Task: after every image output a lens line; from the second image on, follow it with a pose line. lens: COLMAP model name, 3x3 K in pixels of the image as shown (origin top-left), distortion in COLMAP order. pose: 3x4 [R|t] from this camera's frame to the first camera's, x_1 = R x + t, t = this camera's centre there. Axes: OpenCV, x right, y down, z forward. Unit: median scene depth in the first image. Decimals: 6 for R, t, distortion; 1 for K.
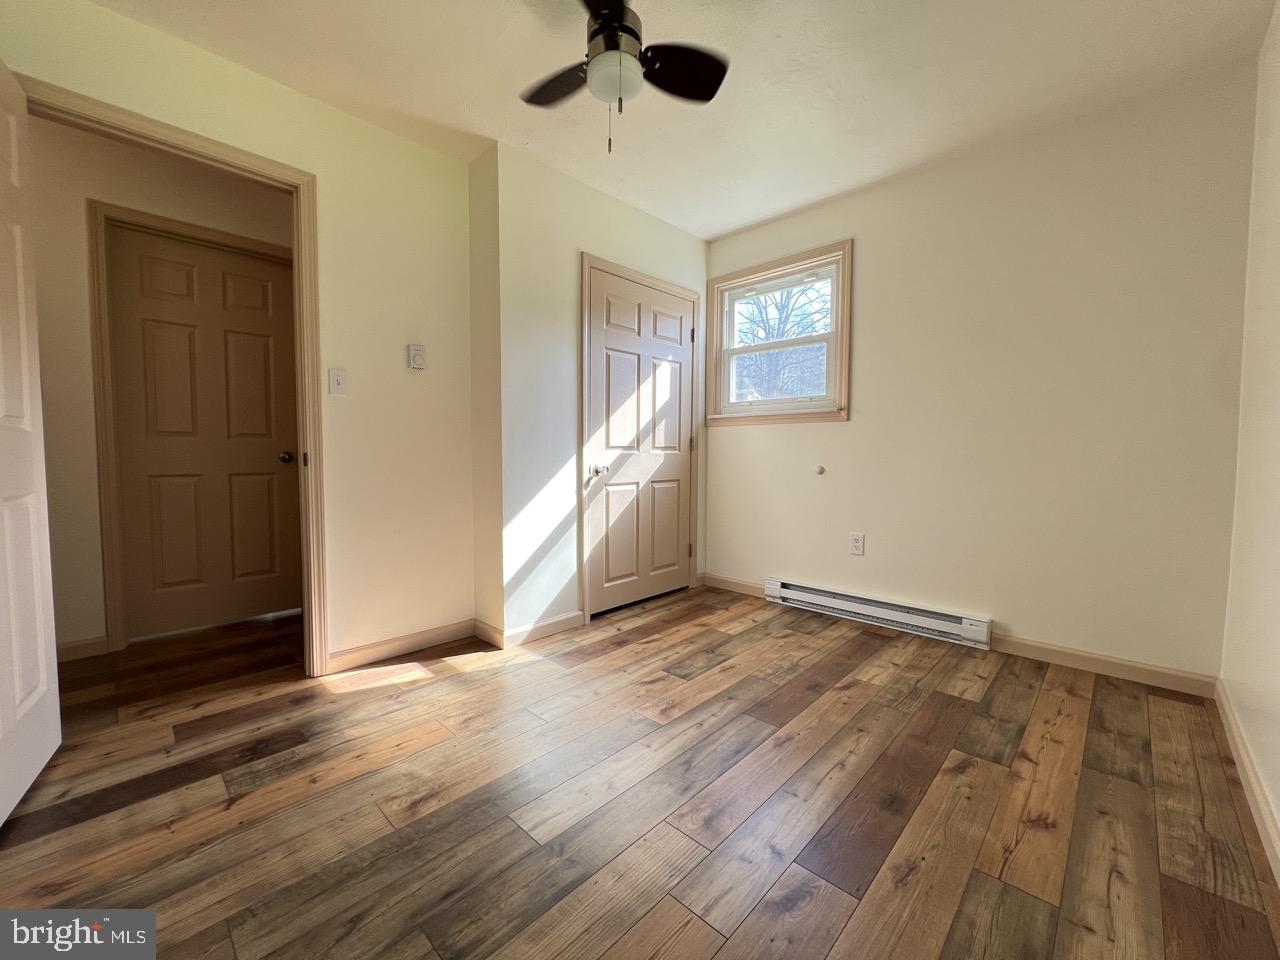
lens RADIAL K [[512.5, 0, 640.0], [0, 512.5, 480.0], [0, 0, 1]] dist [-0.000877, -0.000004]
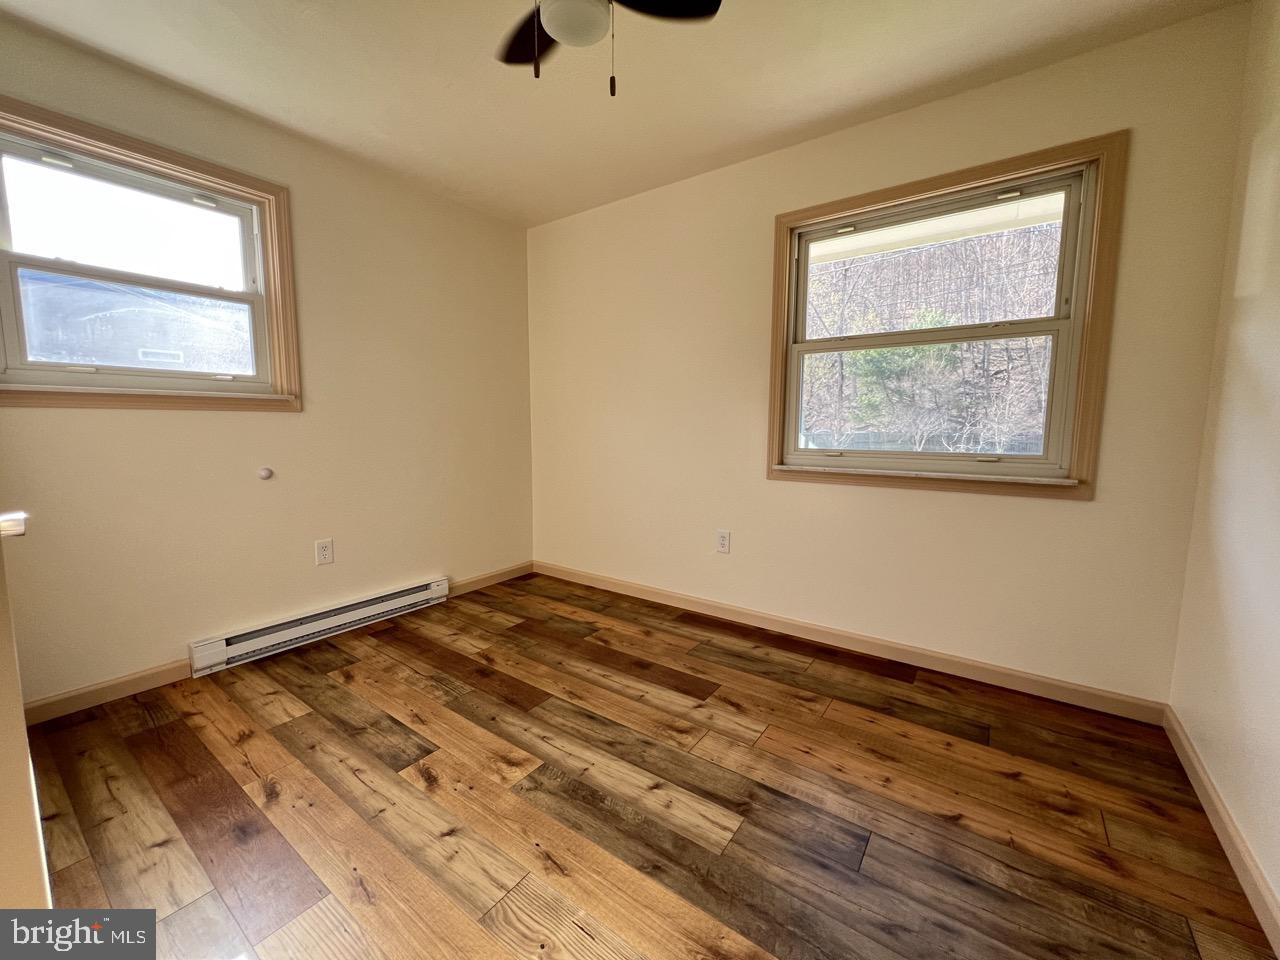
lens RADIAL K [[510.6, 0, 640.0], [0, 510.6, 480.0], [0, 0, 1]] dist [0.000577, 0.000023]
pose [[-0.141634, -0.109724, 0.983819, -0.729953], [0.049985, 0.991778, 0.117808, -0.108566], [-0.988656, 0.065862, -0.134985, 0.815468]]
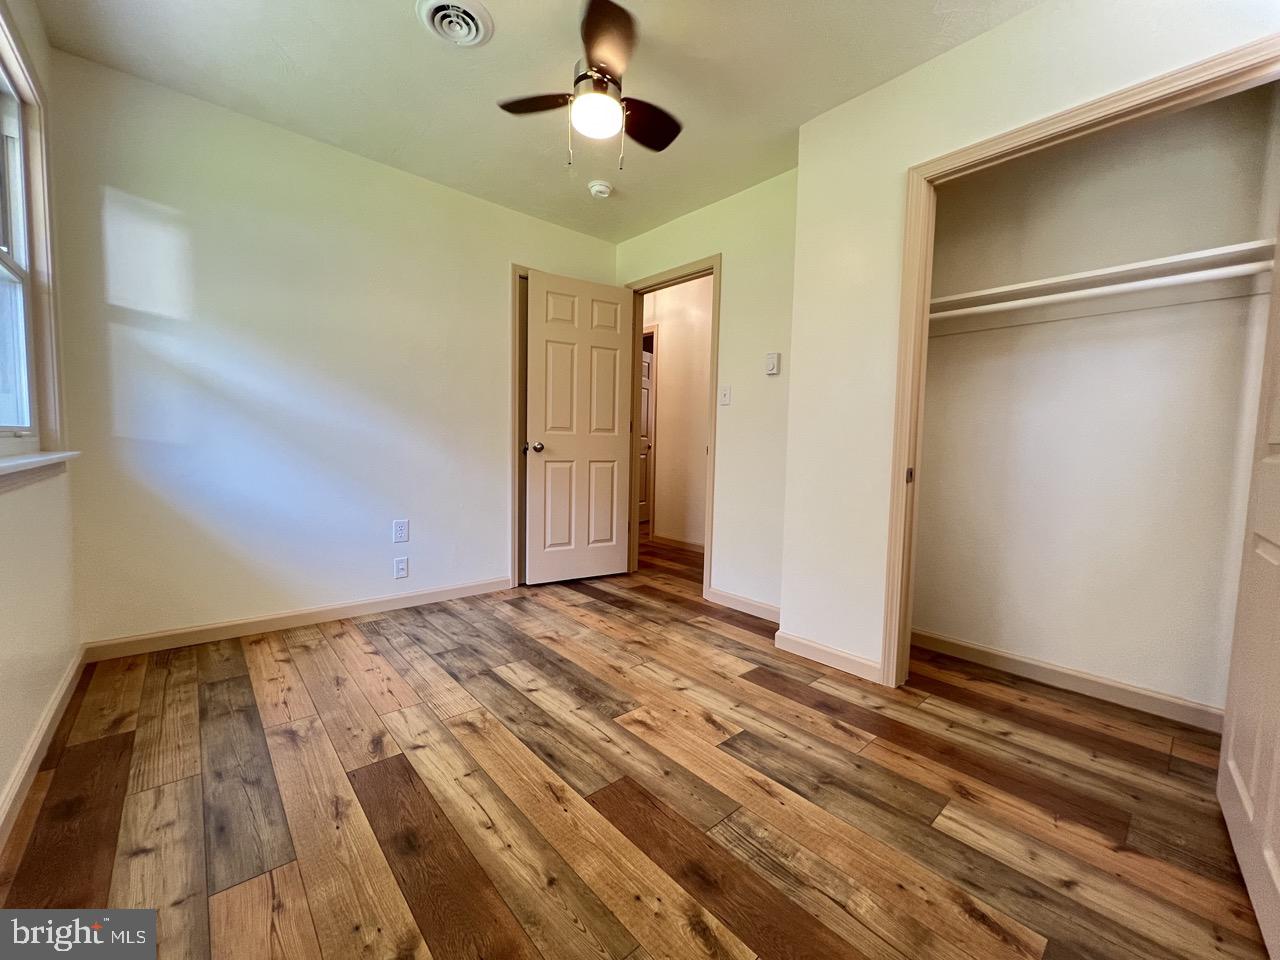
lens RADIAL K [[512.5, 0, 640.0], [0, 512.5, 480.0], [0, 0, 1]] dist [-0.000877, -0.000004]
pose [[-0.084083, 0.067453, -0.994173, 0.881832], [-0.075652, 0.994395, 0.073866, -0.052428], [0.993583, 0.081422, -0.078508, 0.967759]]
